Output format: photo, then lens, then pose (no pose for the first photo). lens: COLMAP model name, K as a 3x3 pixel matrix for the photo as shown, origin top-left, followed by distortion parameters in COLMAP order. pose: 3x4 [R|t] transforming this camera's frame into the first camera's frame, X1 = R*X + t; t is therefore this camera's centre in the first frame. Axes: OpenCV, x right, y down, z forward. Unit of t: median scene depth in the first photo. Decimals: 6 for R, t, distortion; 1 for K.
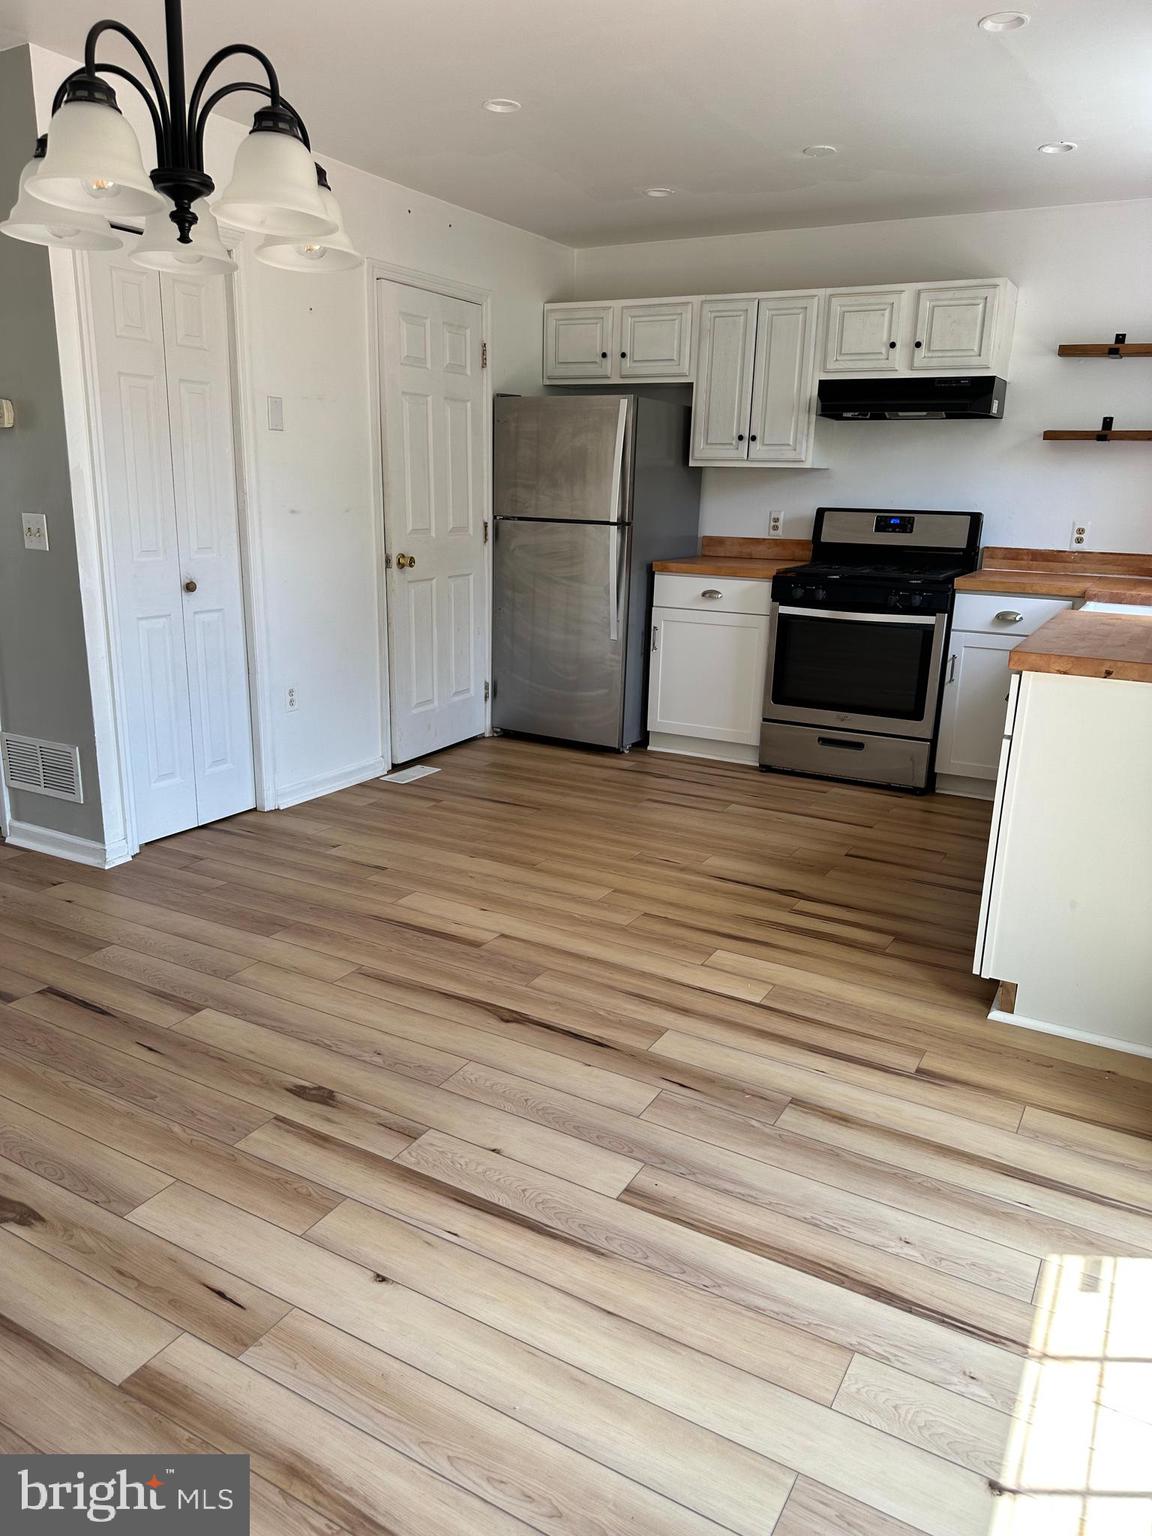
lens RADIAL K [[1091.9, 0, 571.6], [0, 1091.9, 775.5], [0, 0, 1]] dist [0.134937, -0.228424]
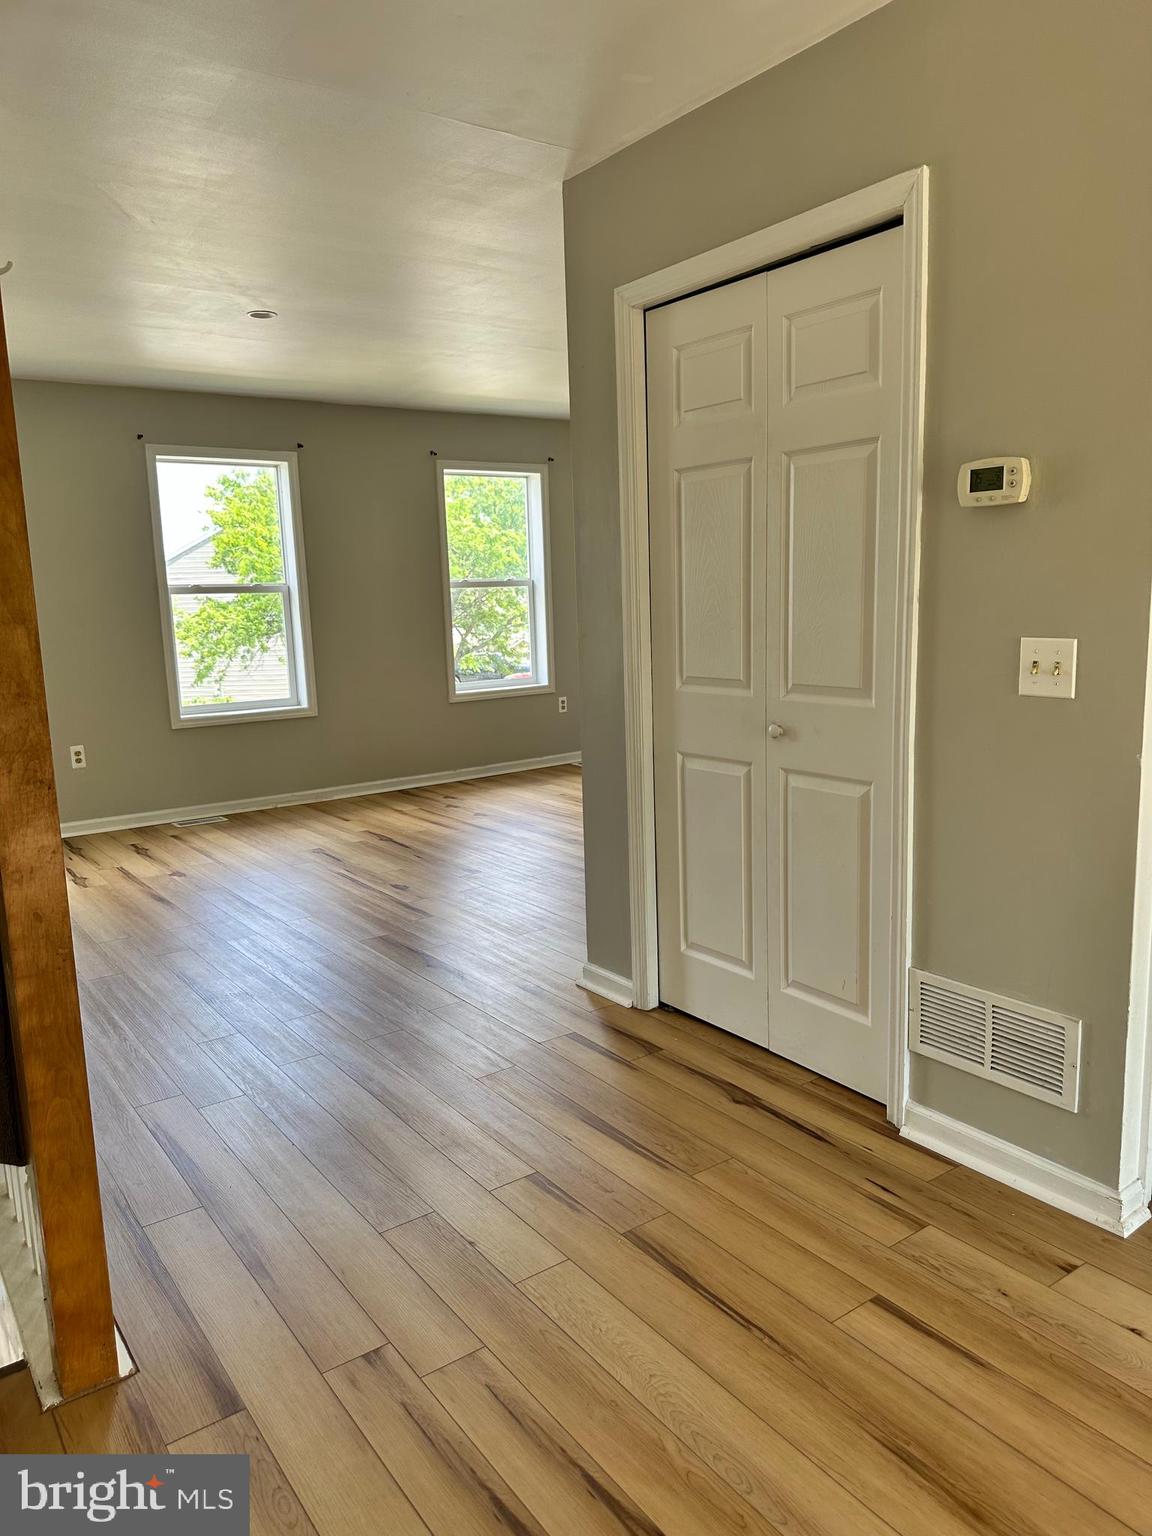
lens RADIAL K [[1074.7, 0, 523.4], [0, 1074.7, 766.6], [0, 0, 1]] dist [-0.000136, -0.001394]
pose [[0.893198, 0.016434, -0.449363, -0.445173], [-0.060968, 0.994530, -0.084813, -0.091814], [0.445512, 0.103152, 0.889314, 0.334214]]
